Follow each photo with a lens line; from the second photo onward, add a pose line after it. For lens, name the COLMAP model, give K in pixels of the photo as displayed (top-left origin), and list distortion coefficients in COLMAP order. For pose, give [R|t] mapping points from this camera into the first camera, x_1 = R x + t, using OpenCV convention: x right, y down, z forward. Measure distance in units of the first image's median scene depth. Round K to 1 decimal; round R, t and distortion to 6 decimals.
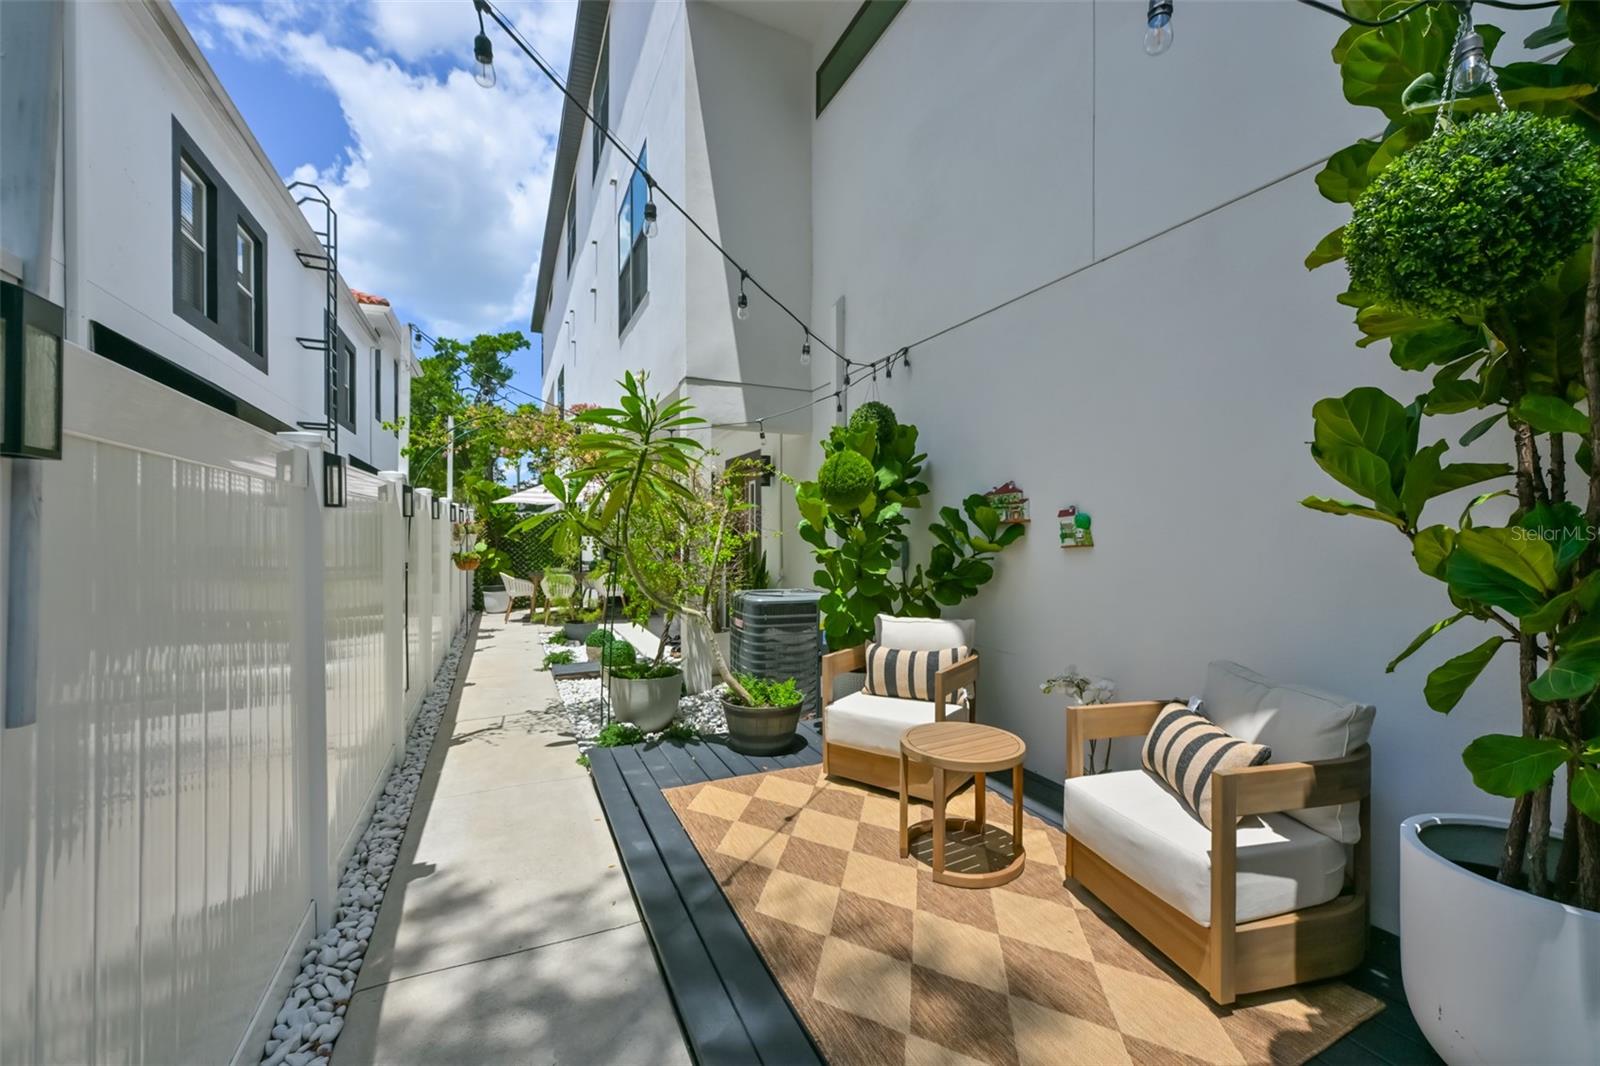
lens RADIAL K [[668.6, 0, 800.0], [0, 668.6, 533.0], [0, 0, 1]] dist [-0.002449, -0.000033]
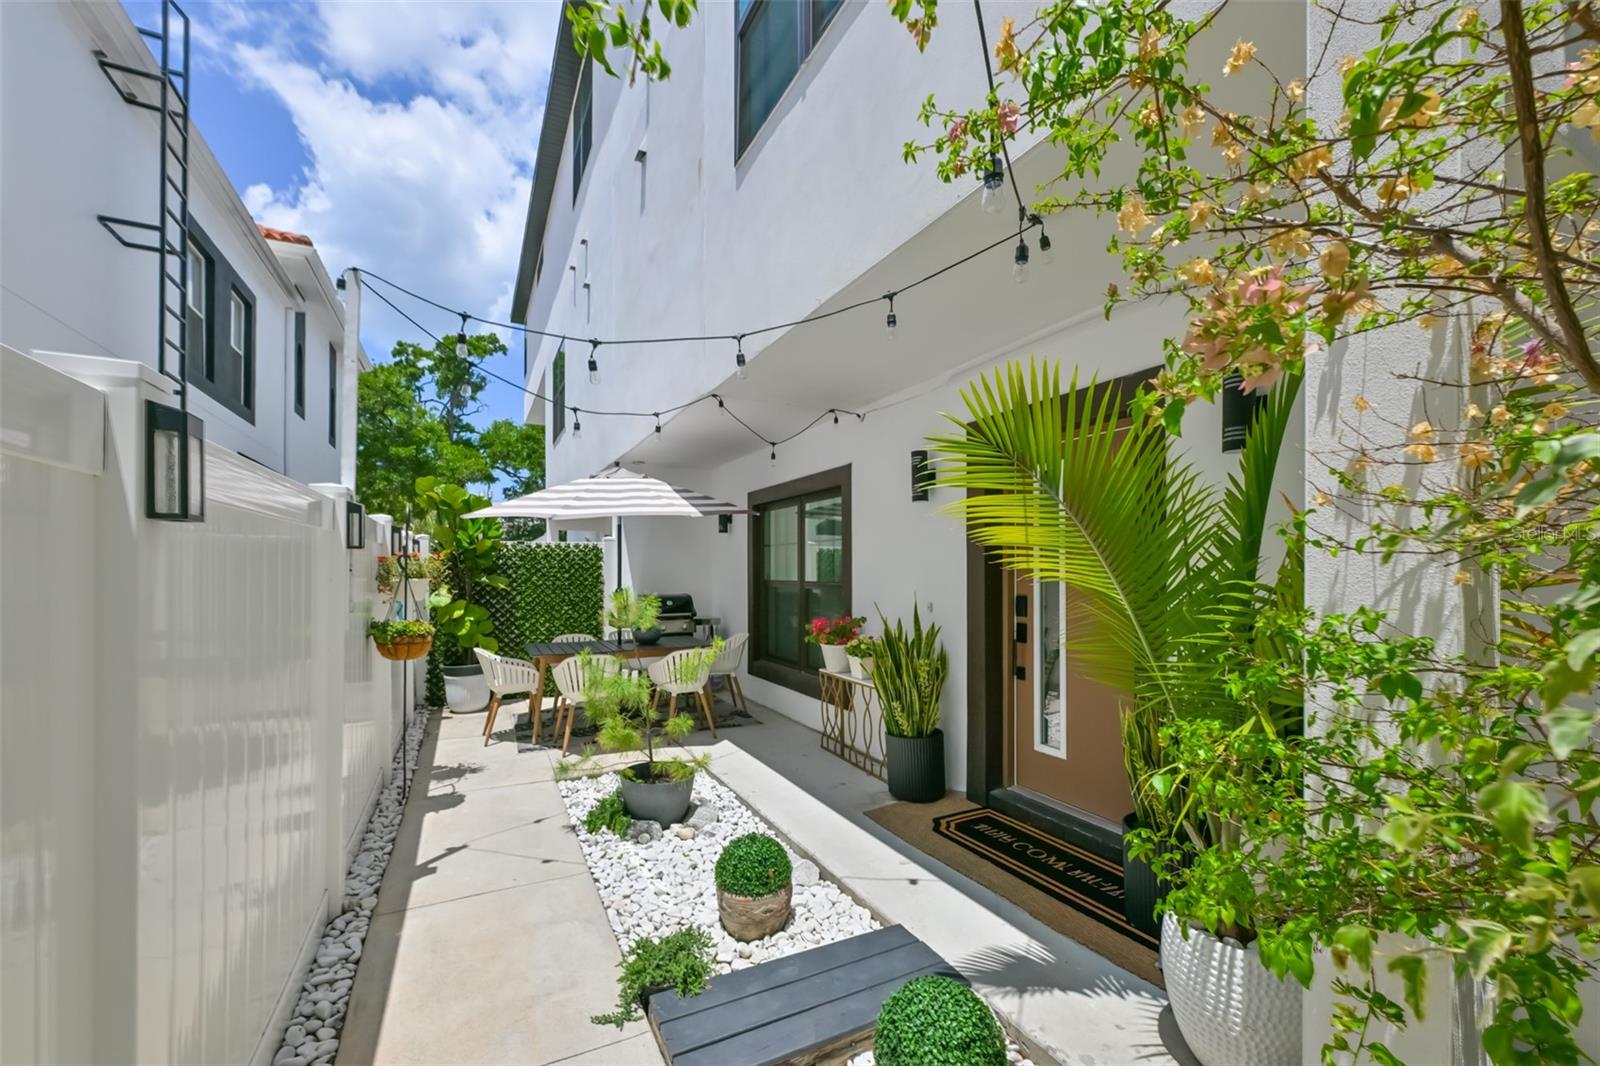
lens RADIAL K [[664.6, 0, 791.8], [0, 664.6, 564.3], [0, 0, 1]] dist [0.000862, 0.000162]
pose [[0.999508, 0.002634, 0.031242, -0.126893], [-0.002304, 0.999941, -0.010623, -0.002183], [-0.031268, 0.010546, 0.999455, 0.274798]]
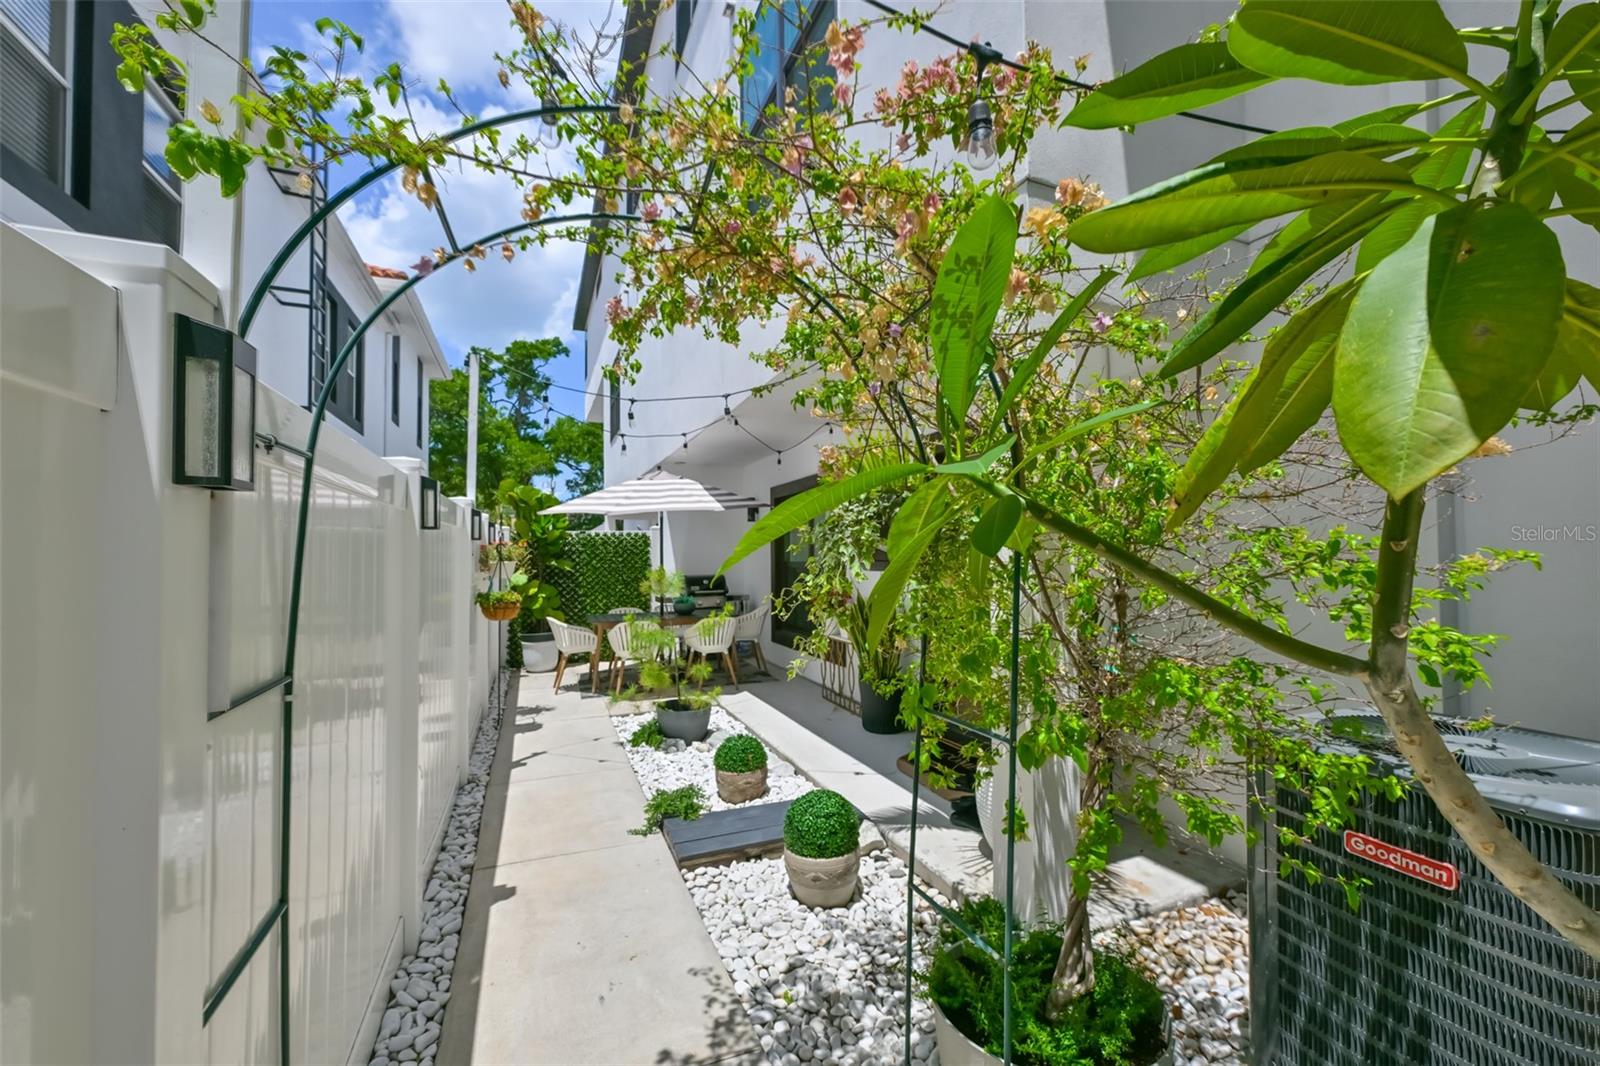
lens RADIAL K [[669.3, 0, 800.0], [0, 669.3, 533.0], [0, 0, 1]] dist [0.001322, -0.000301]
pose [[0.999150, -0.007698, -0.040489, -0.099464], [0.006301, 0.999384, -0.034515, -0.000764], [0.040730, 0.034230, 0.998584, 0.198713]]
